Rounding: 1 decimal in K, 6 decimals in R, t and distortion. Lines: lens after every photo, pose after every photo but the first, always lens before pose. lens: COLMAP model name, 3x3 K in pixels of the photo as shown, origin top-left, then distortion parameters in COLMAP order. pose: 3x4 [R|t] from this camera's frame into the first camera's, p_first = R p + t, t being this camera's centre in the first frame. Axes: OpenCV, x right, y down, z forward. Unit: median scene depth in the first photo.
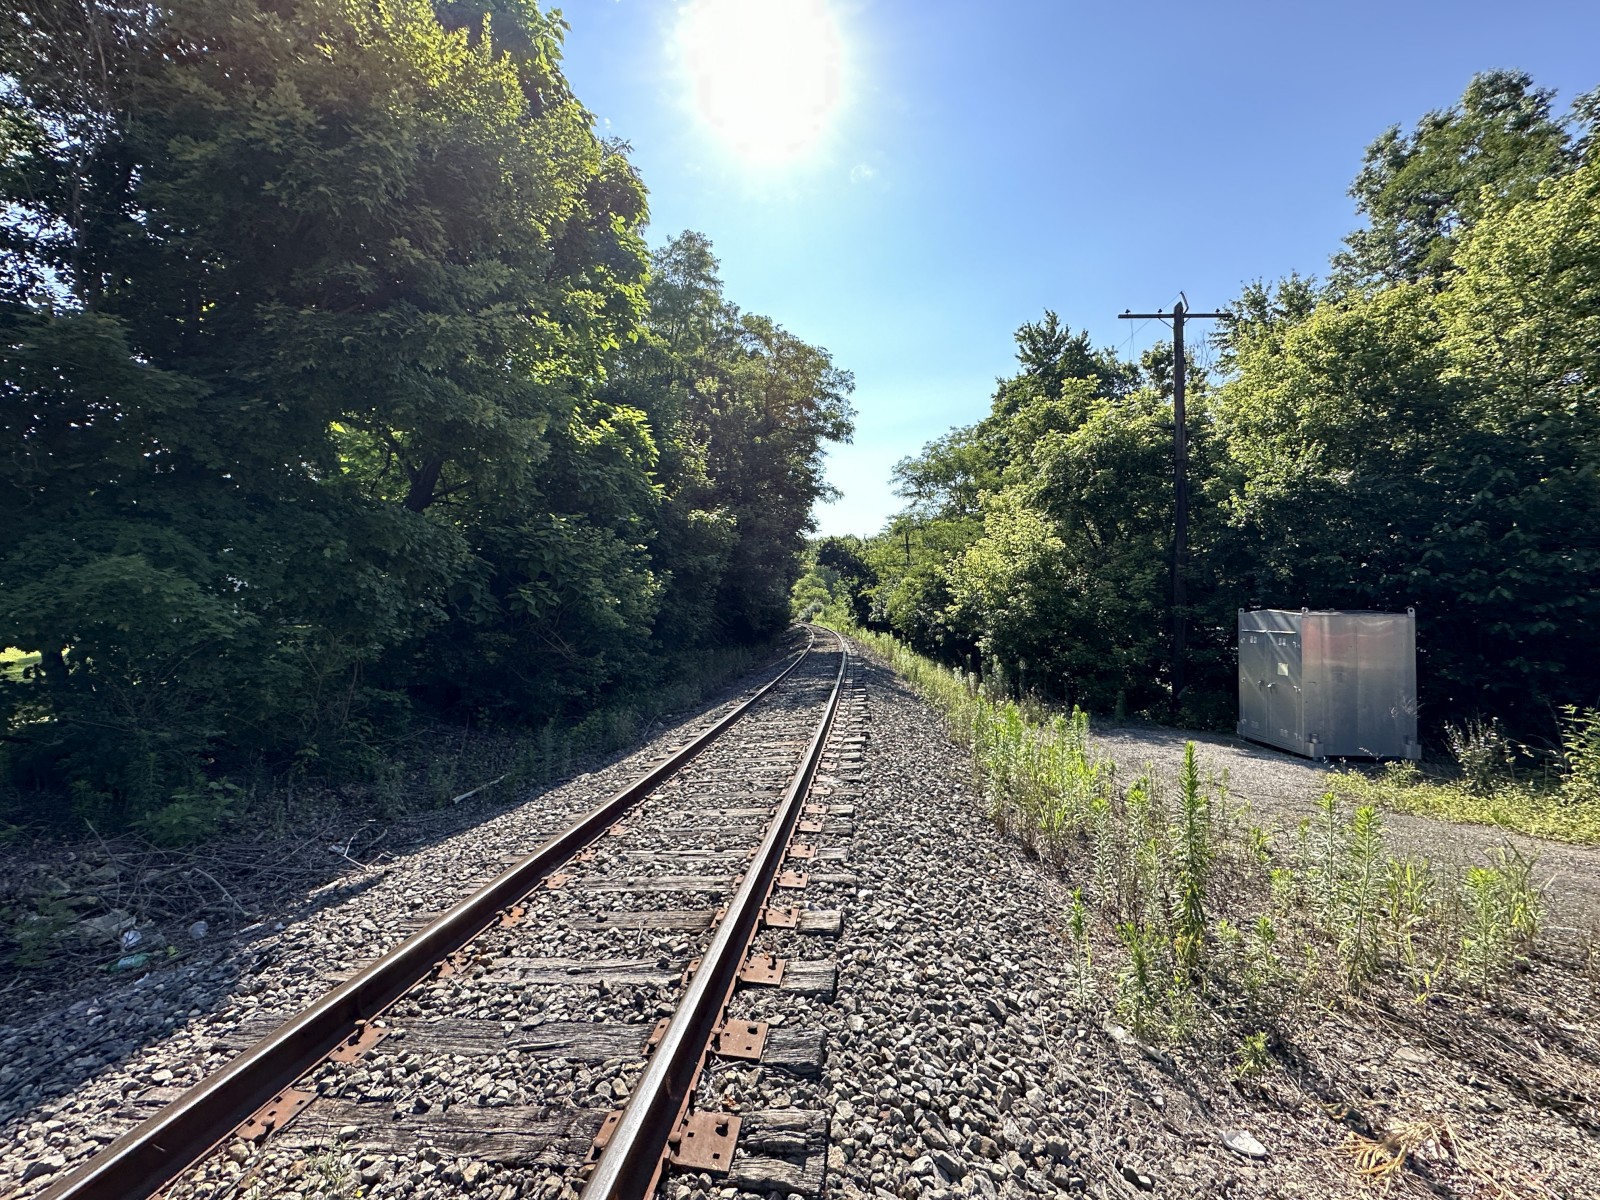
lens RADIAL K [[642.5, 0, 802.9], [0, 642.5, 601.0], [0, 0, 1]] dist [-0.001367, 0.000777]
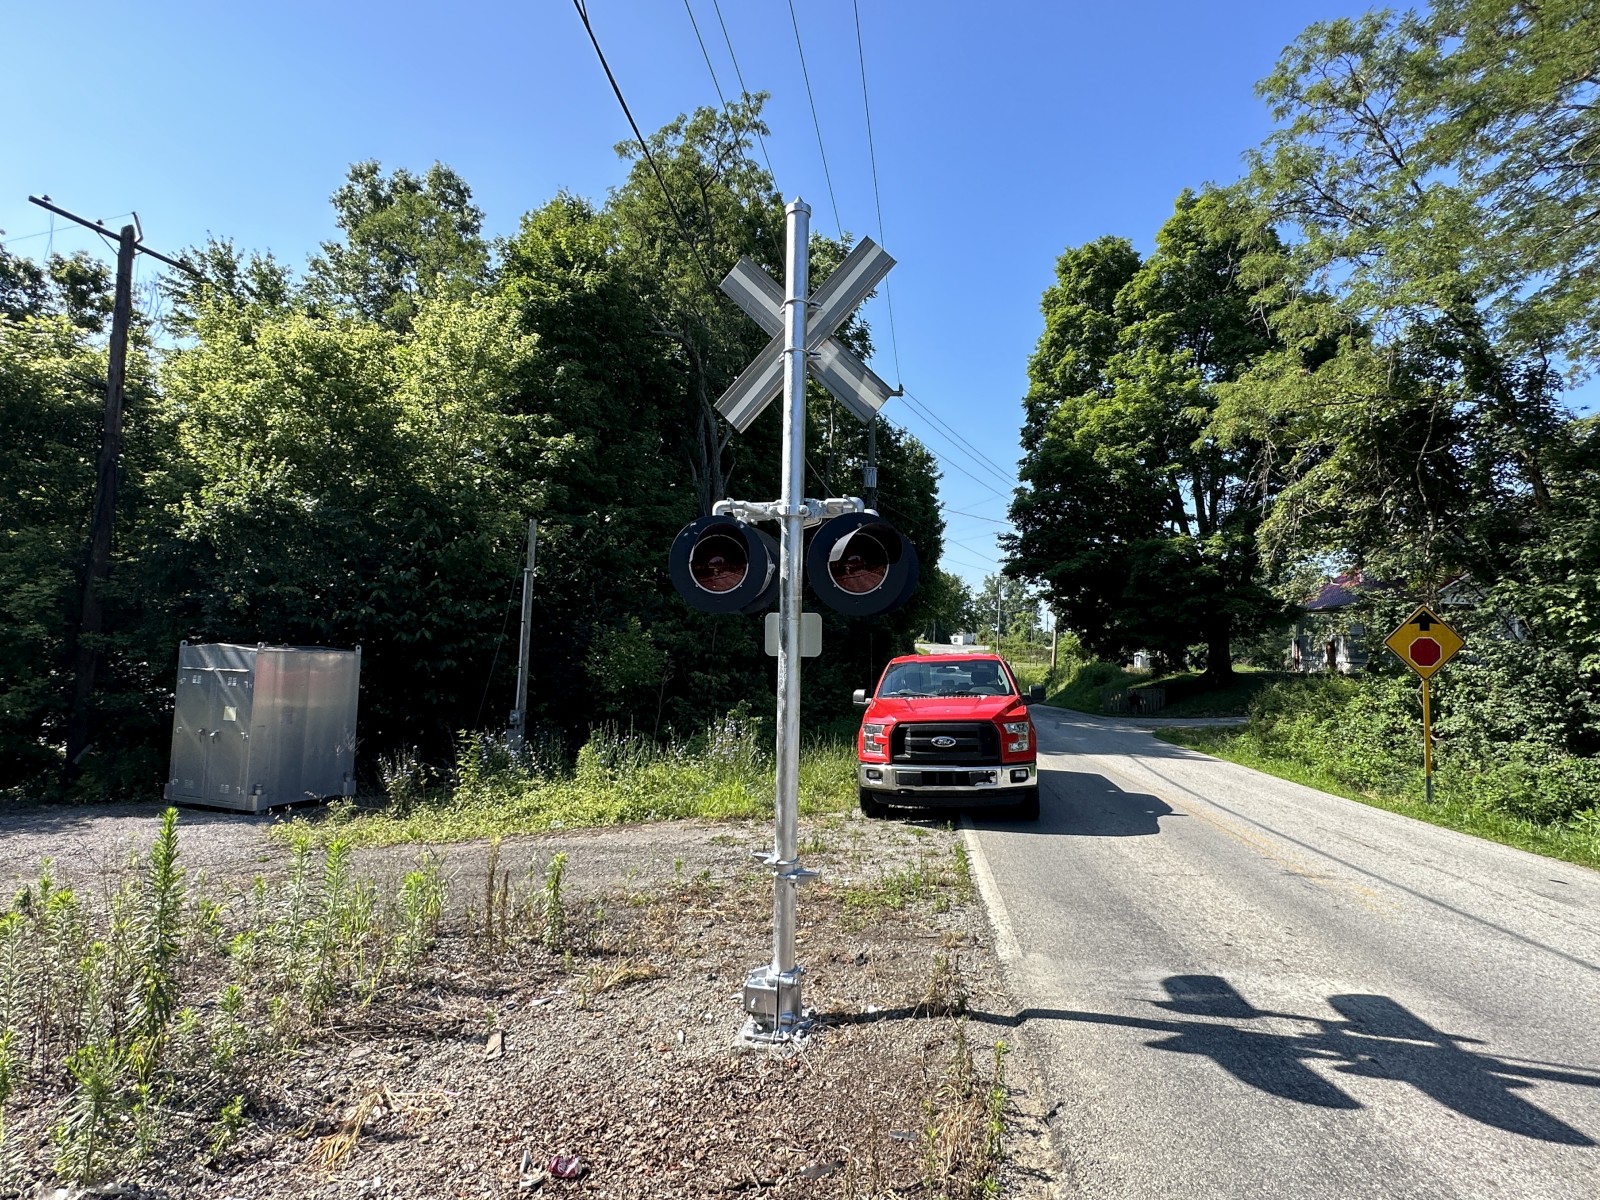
lens RADIAL K [[806.2, 0, 796.9], [0, 806.2, 595.5], [0, 0, 1]] dist [0.001731, -0.000569]
pose [[0.294948, 0.079437, 0.952205, -0.070211], [-0.043907, 0.996612, -0.069542, -0.009652], [-0.954504, -0.021297, 0.297437, -0.041582]]
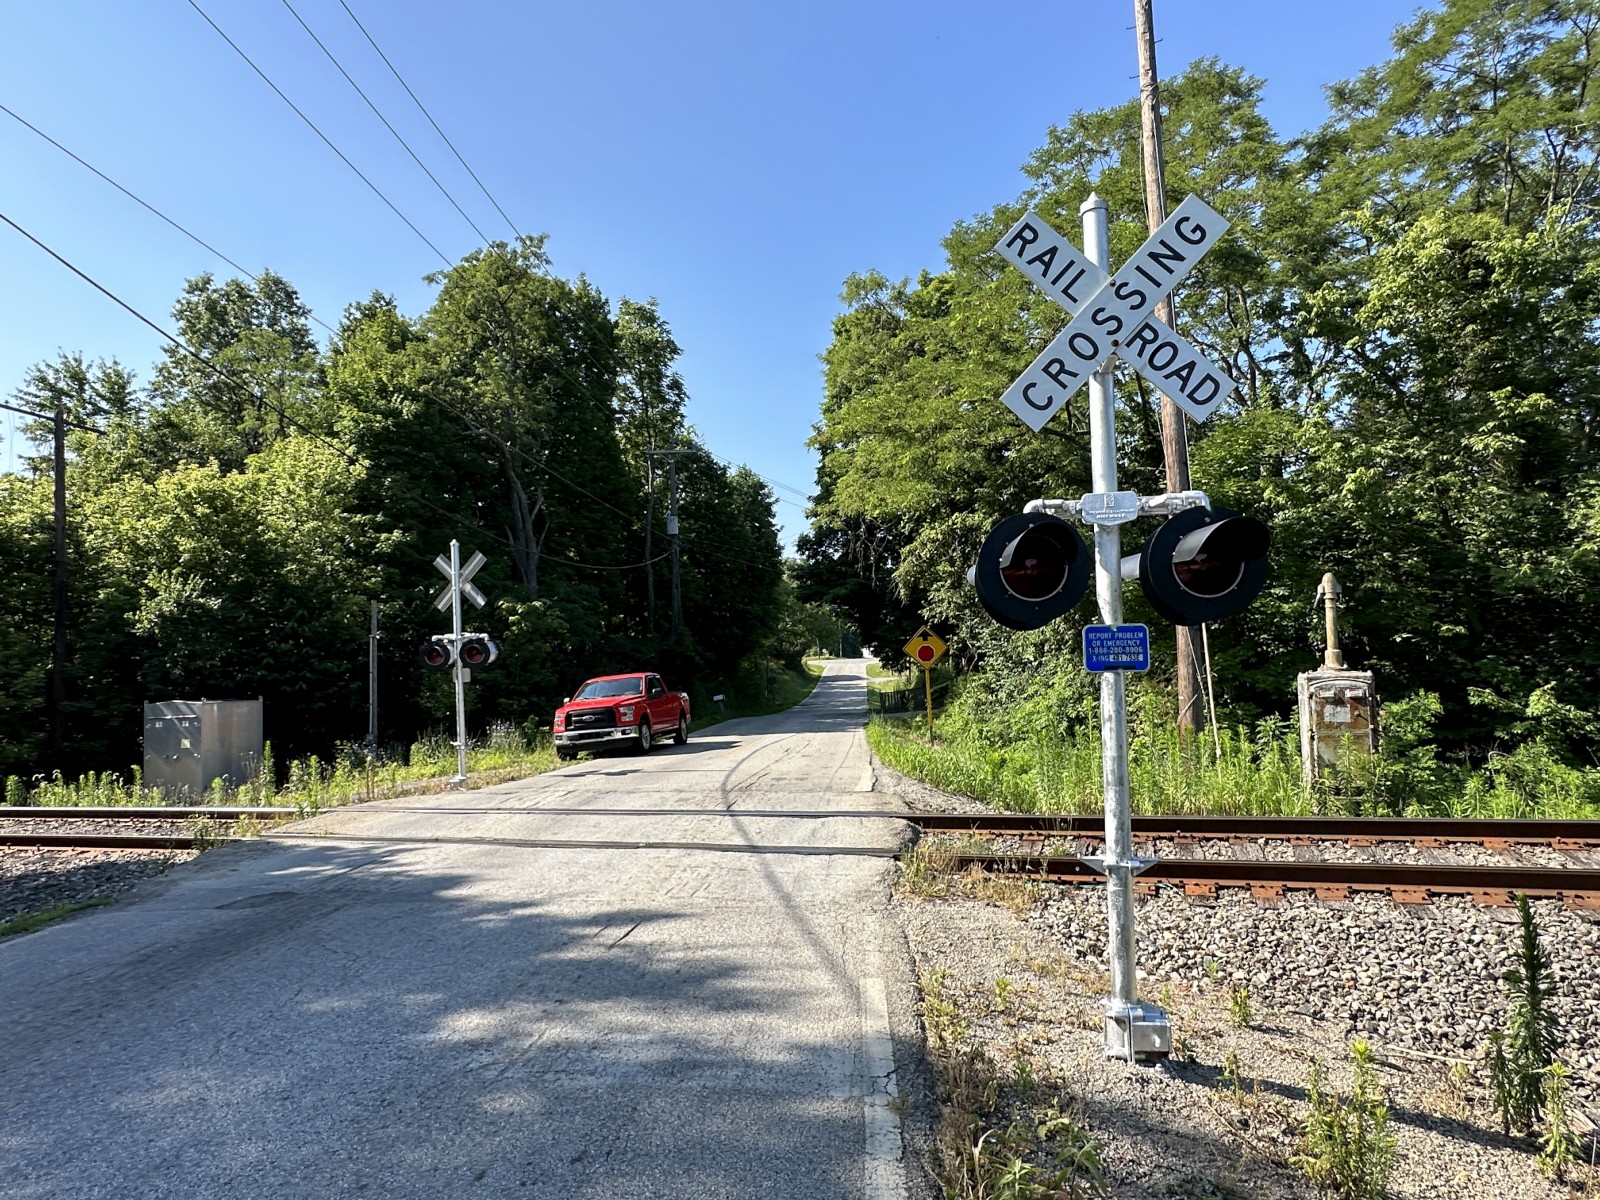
lens RADIAL K [[945.9, 0, 804.8], [0, 945.9, 603.2], [0, 0, 1]] dist [-0.004144, 0.004233]
pose [[0.194556, 0.069378, 0.978435, -1.044771], [0.028308, 0.996683, -0.076301, -0.002130], [-0.980483, 0.042542, 0.191947, -0.737351]]
